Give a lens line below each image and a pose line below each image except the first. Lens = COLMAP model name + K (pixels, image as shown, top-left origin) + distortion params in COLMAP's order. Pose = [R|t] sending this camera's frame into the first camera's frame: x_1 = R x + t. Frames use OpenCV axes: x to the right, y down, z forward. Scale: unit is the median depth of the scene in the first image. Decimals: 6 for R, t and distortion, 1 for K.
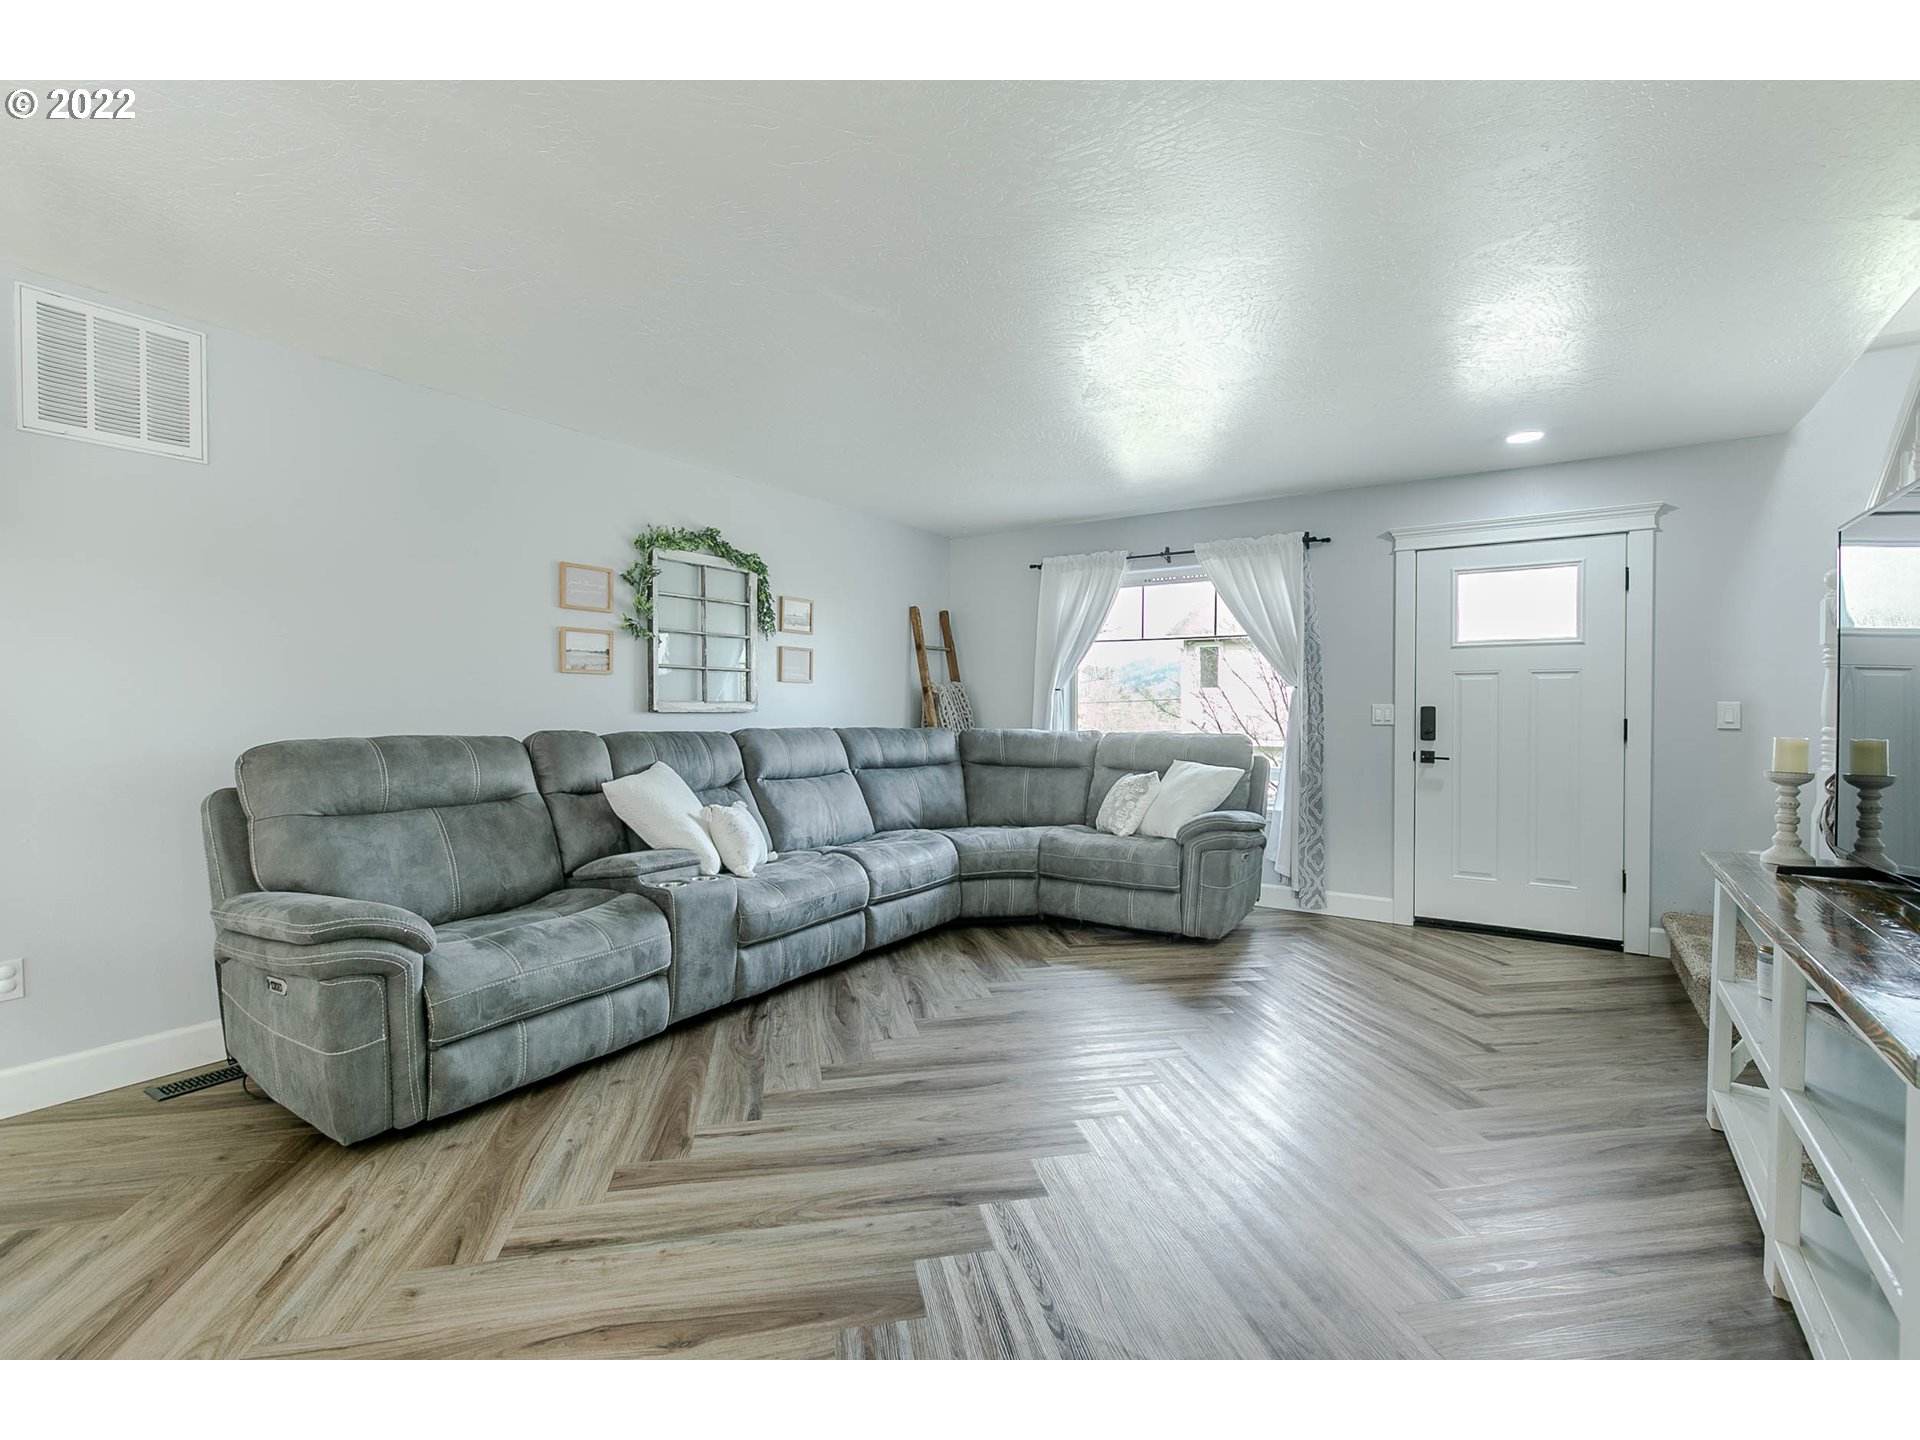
lens RADIAL K [[881.2, 0, 957.4], [0, 881.2, 721.3], [0, 0, 1]] dist [0.008723, -0.000159]
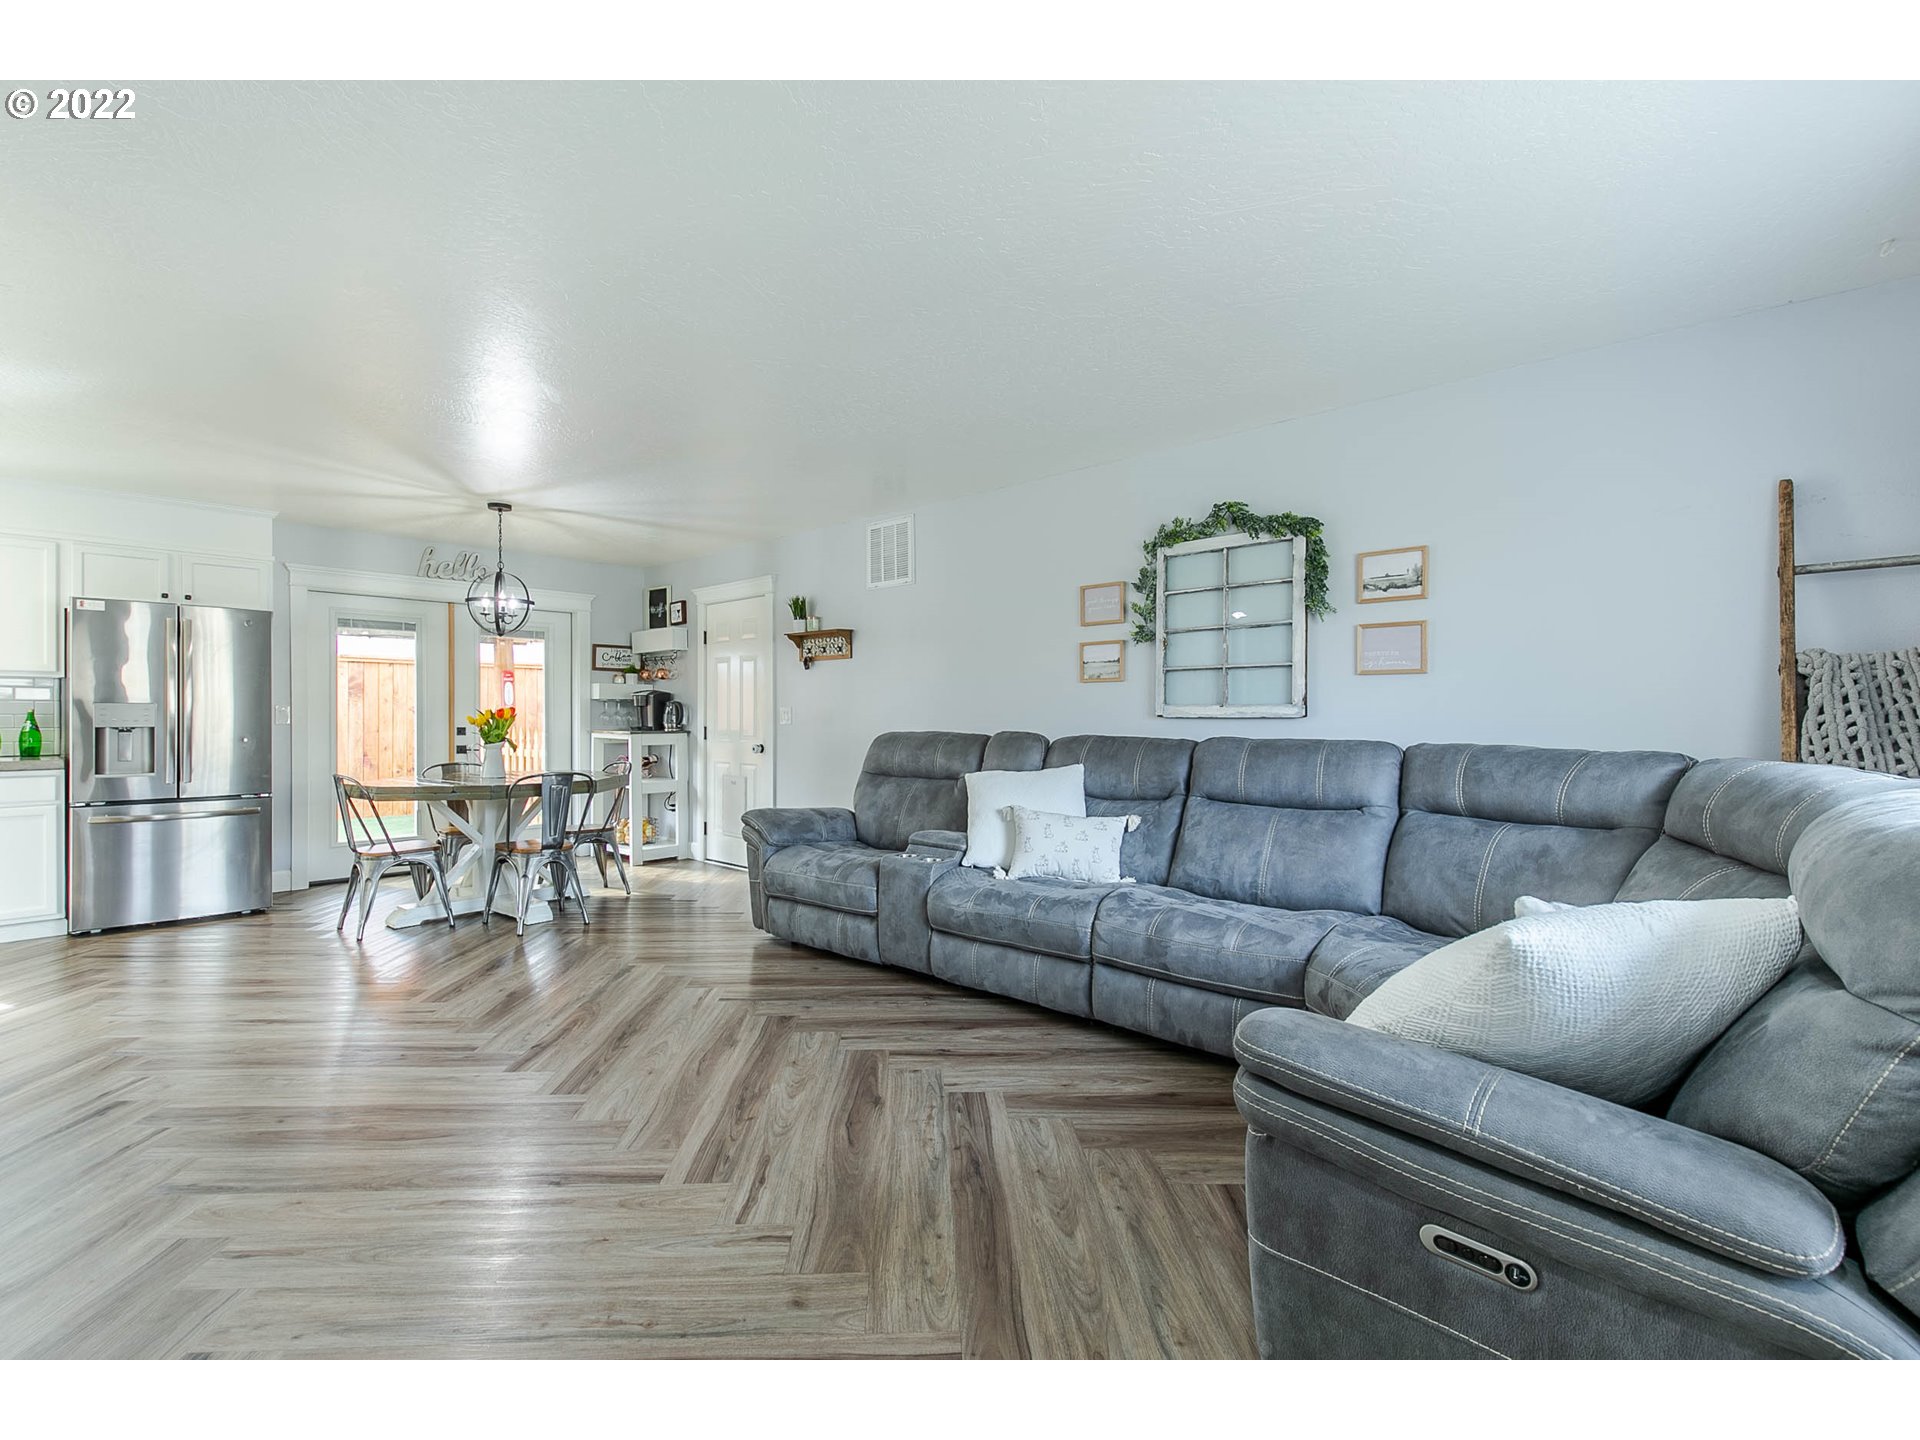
lens RADIAL K [[881.2, 0, 957.4], [0, 881.2, 721.3], [0, 0, 1]] dist [0.008723, -0.000159]
pose [[-0.161380, 0.005136, -0.986879, 0.674888], [-0.013747, 0.999878, 0.007452, -0.010004], [0.986797, 0.014769, -0.161289, 0.970110]]
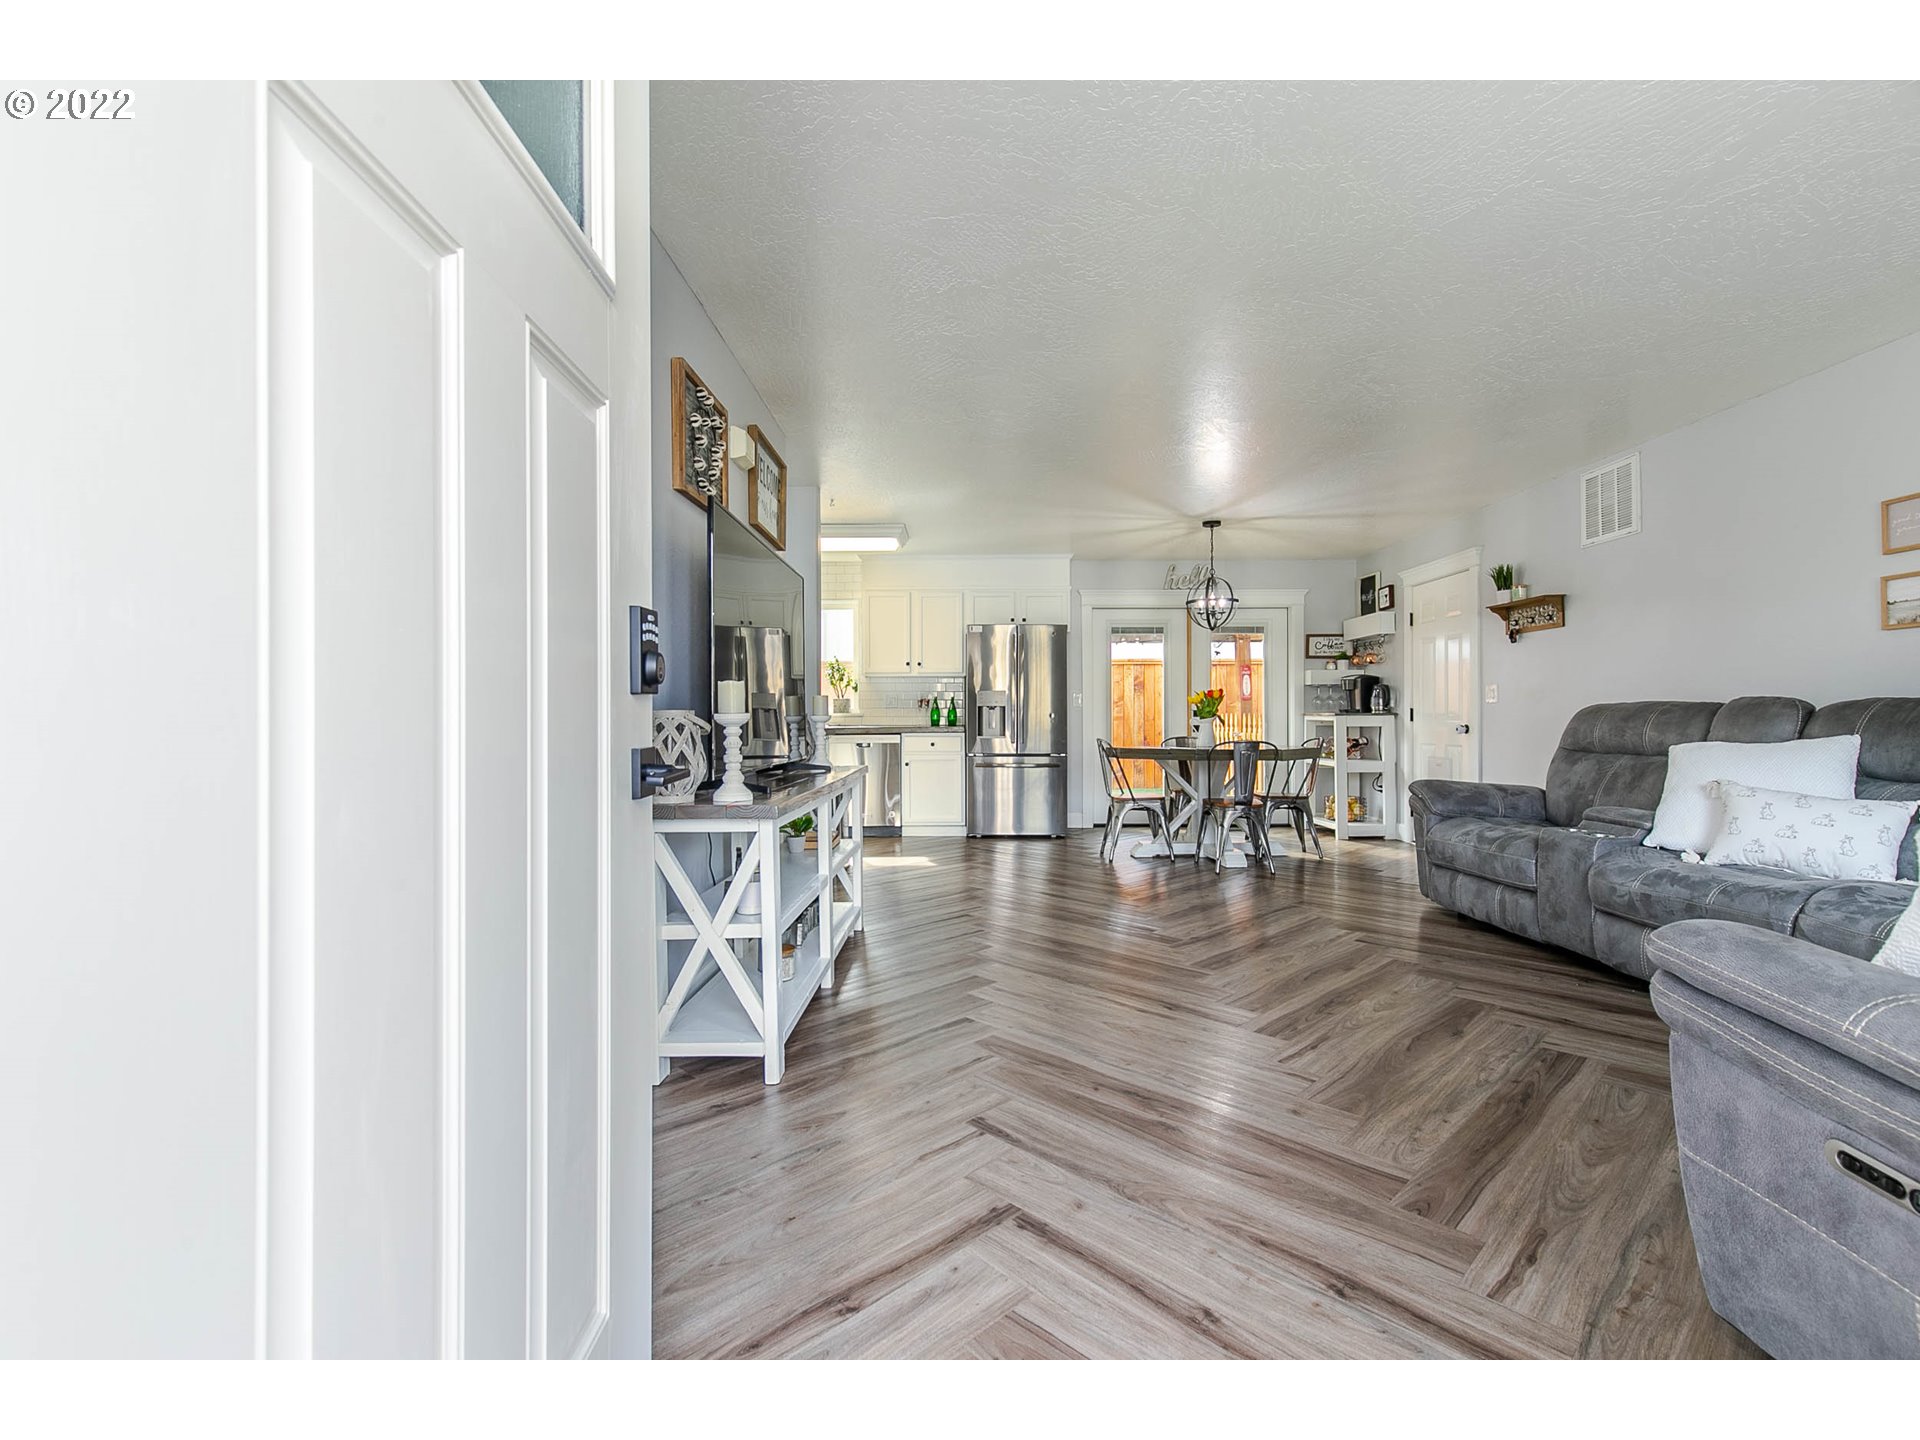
lens RADIAL K [[881.2, 0, 957.4], [0, 881.2, 721.3], [0, 0, 1]] dist [0.008723, -0.000159]
pose [[-0.837225, 0.002289, -0.546853, 0.740044], [-0.006751, 0.999872, 0.014520, 0.025788], [0.546817, 0.015848, -0.837102, 1.163925]]
